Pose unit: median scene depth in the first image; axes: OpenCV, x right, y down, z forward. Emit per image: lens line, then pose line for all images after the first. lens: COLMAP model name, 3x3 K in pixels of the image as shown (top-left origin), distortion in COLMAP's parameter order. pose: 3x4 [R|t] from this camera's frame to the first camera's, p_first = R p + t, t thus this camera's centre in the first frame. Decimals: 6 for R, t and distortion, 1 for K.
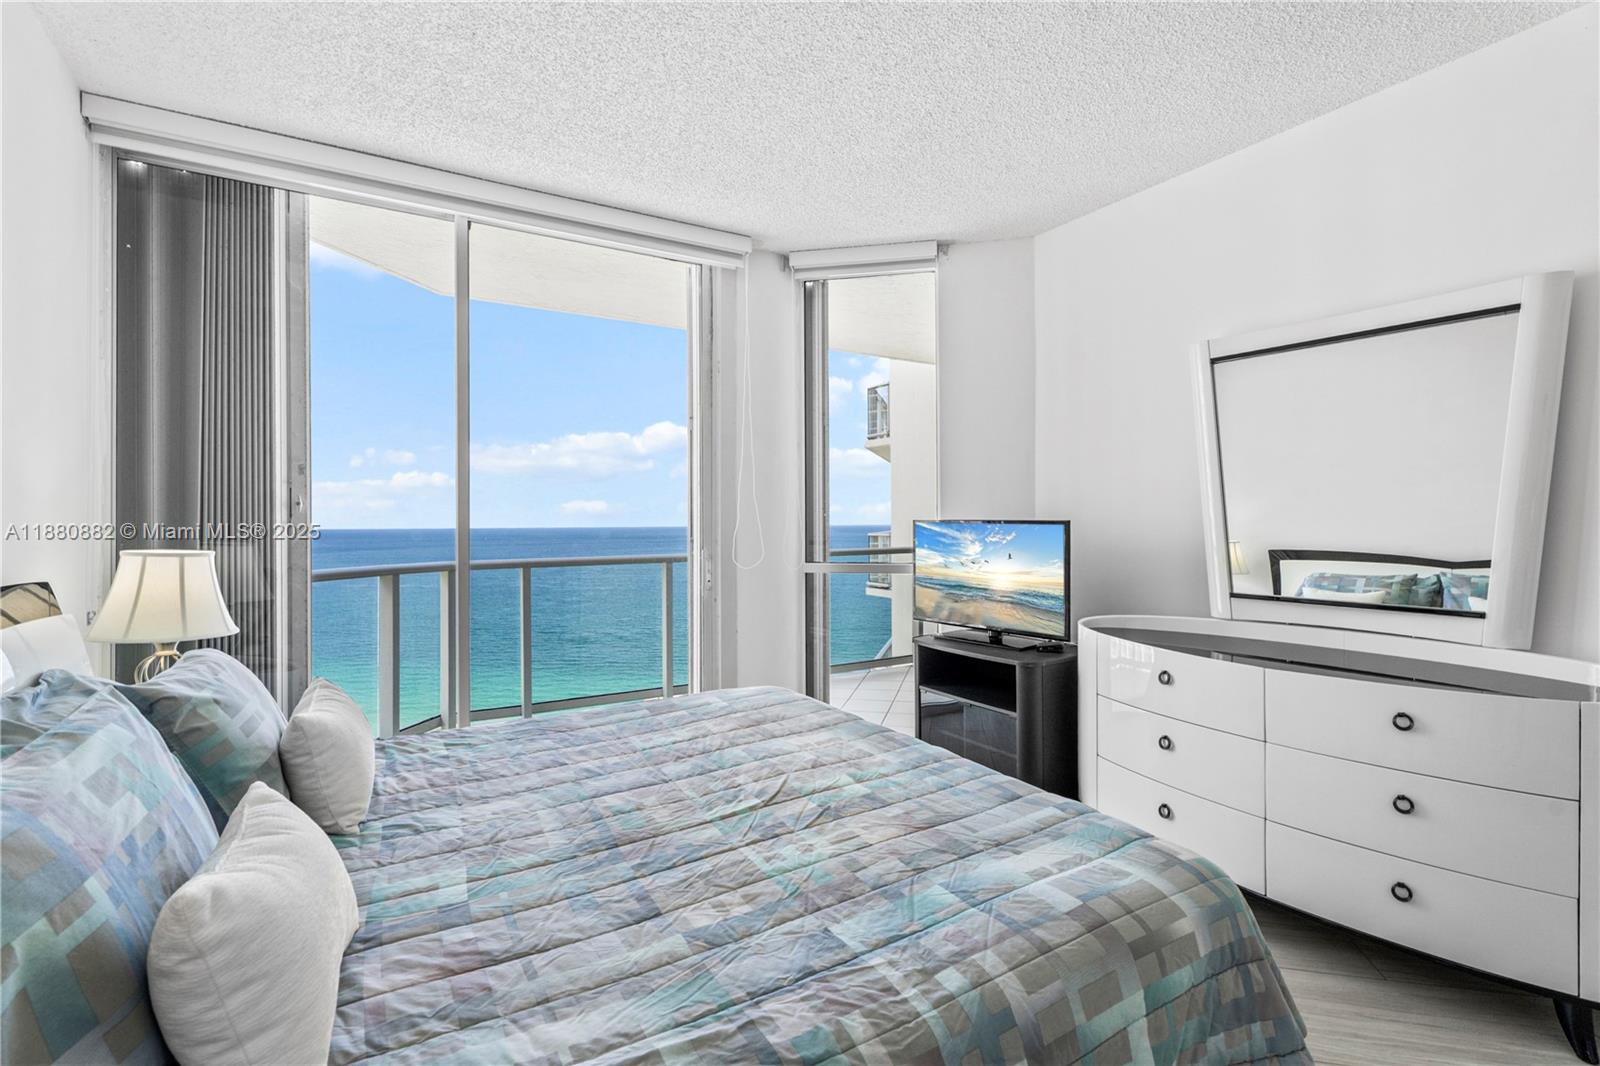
lens RADIAL K [[734.2, 0, 799.9], [0, 734.2, 518.3], [0, 0, 1]] dist [-0.001218, -0.000278]
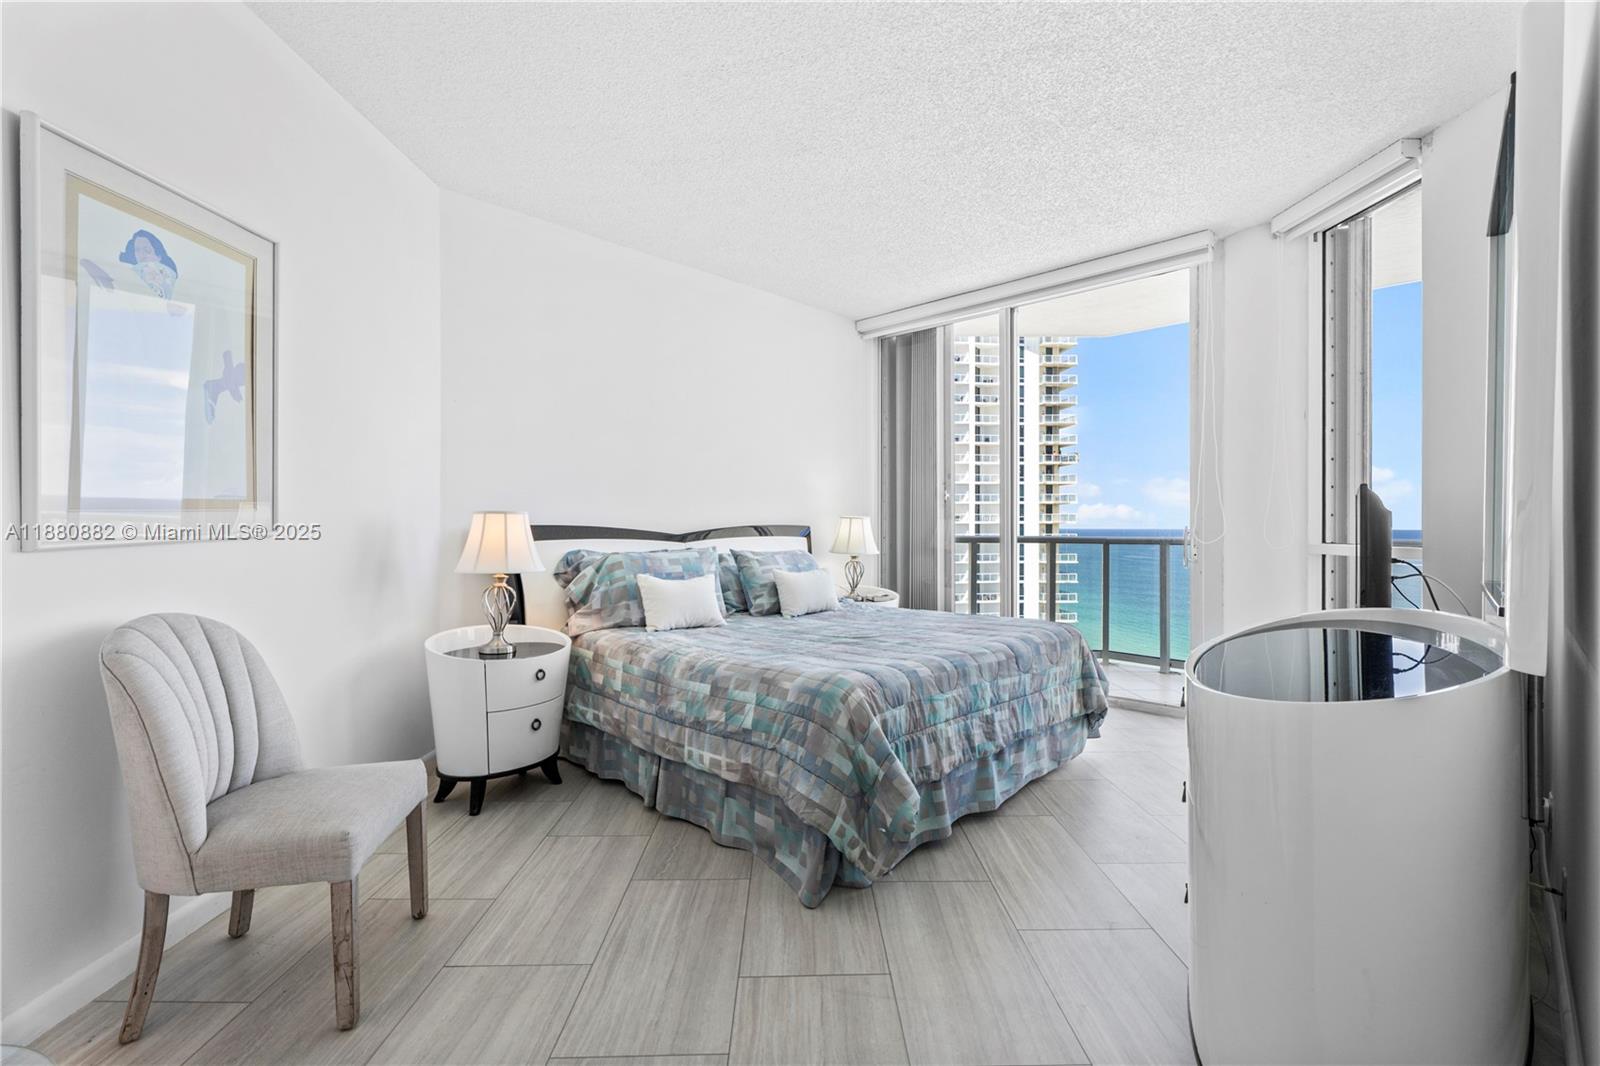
lens RADIAL K [[703.2, 0, 802.2], [0, 703.2, 523.2], [0, 0, 1]] dist [-0.000217, -0.000253]
pose [[0.248202, 0.005680, -0.968692, 1.008744], [0.004418, 0.999966, 0.006995, 0.039831], [0.968698, -0.006016, 0.248168, 0.234108]]
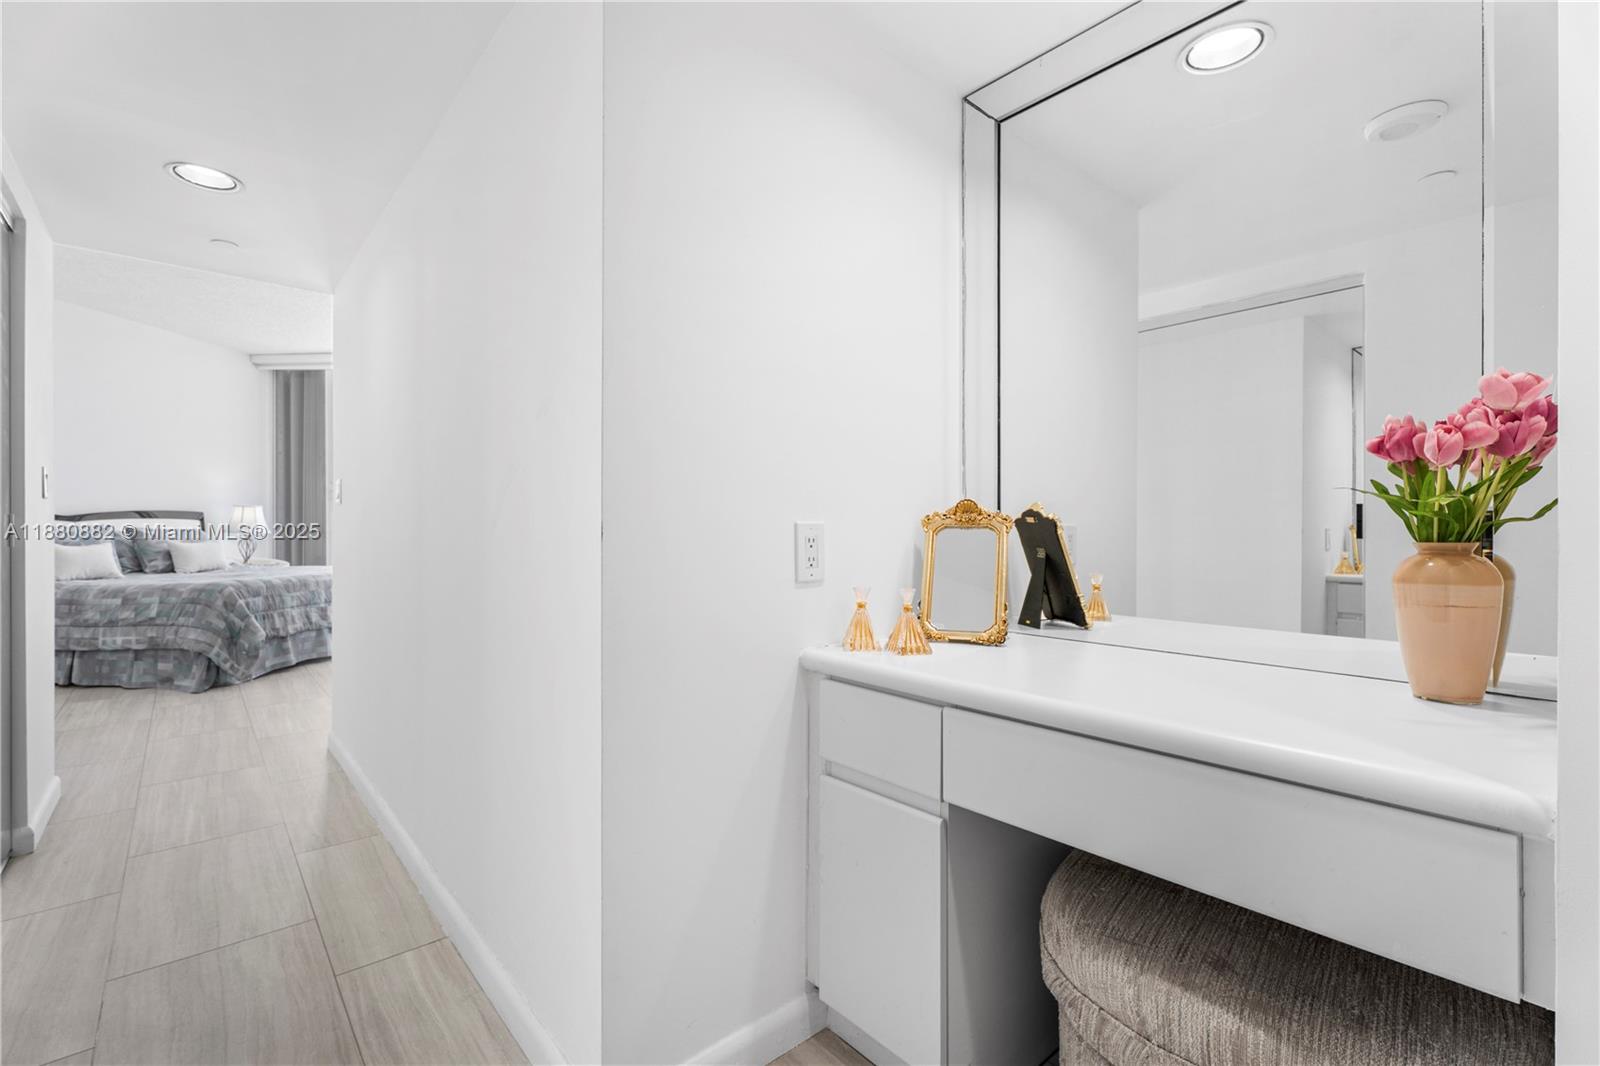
lens RADIAL K [[703.2, 0, 802.2], [0, 703.2, 523.2], [0, 0, 1]] dist [-0.000217, -0.000253]
pose [[0.817535, 0.003376, -0.575869, 2.192420], [0.000700, 0.999976, 0.006857, 0.080017], [0.575879, -0.006010, 0.817513, -0.052561]]
